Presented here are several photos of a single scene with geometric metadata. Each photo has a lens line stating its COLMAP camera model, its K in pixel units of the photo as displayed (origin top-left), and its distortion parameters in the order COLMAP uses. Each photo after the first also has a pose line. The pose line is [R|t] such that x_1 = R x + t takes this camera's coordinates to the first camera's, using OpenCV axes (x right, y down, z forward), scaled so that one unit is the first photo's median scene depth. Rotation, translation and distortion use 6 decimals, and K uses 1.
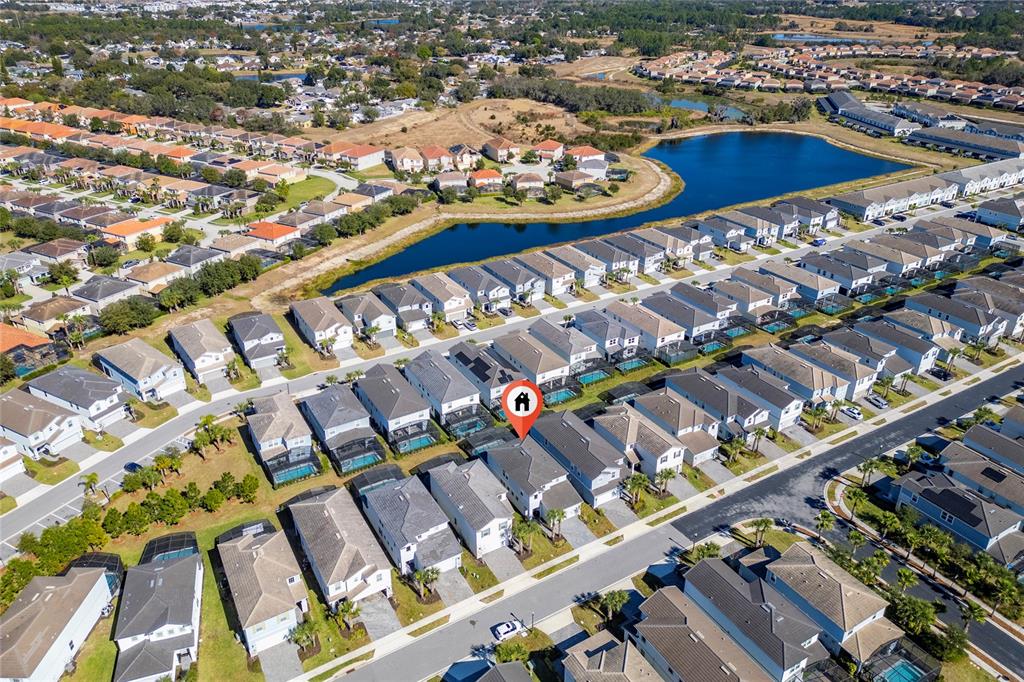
lens RADIAL K [[713.8, 0, 512.0], [0, 713.8, 341.0], [0, 0, 1]] dist [0.099951, -0.096857]
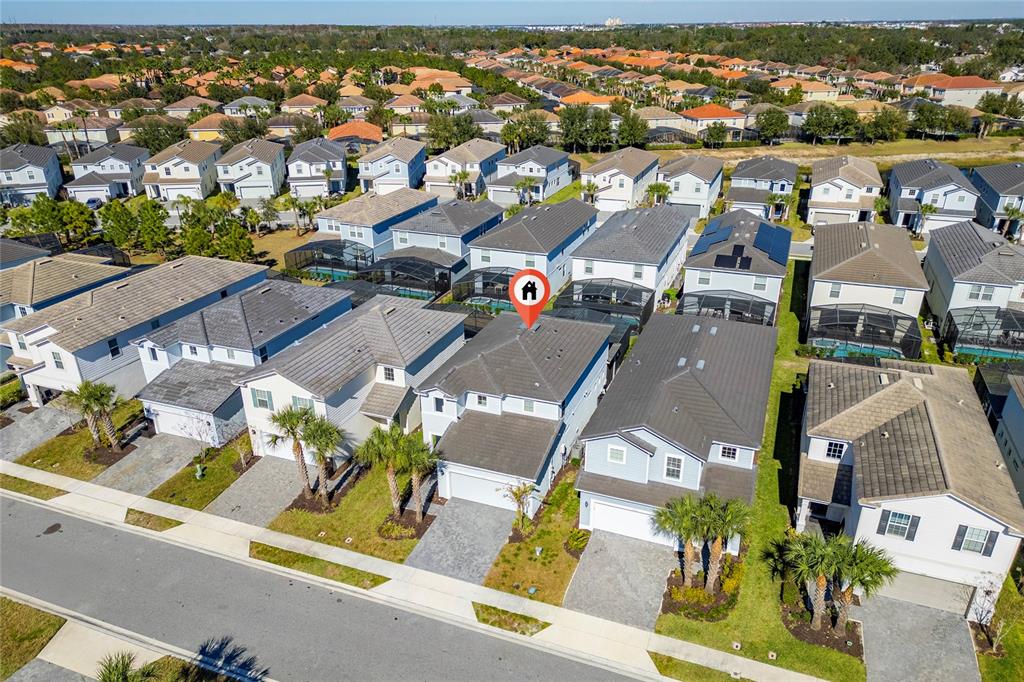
lens RADIAL K [[697.9, 0, 511.7], [0, 697.9, 395.1], [0, 0, 1]] dist [0.093215, -0.091795]
pose [[0.607311, 0.349588, -0.713415, 0.177193], [-0.351753, 0.923490, 0.153090, 0.078716], [0.712350, 0.157972, 0.683814, 0.428939]]
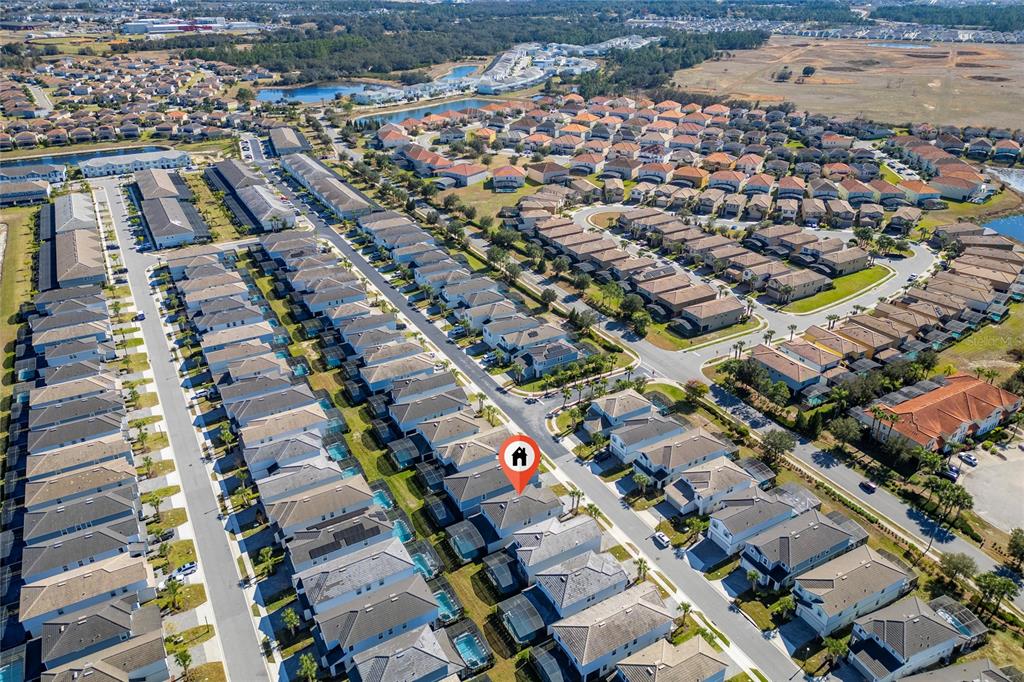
lens RADIAL K [[713.8, 0, 512.0], [0, 713.8, 341.0], [0, 0, 1]] dist [0.099951, -0.096857]
pose [[0.032502, -0.472059, 0.880968, -0.543354], [0.463391, 0.788090, 0.405195, -0.322581], [-0.885557, 0.395063, 0.244363, 0.353267]]
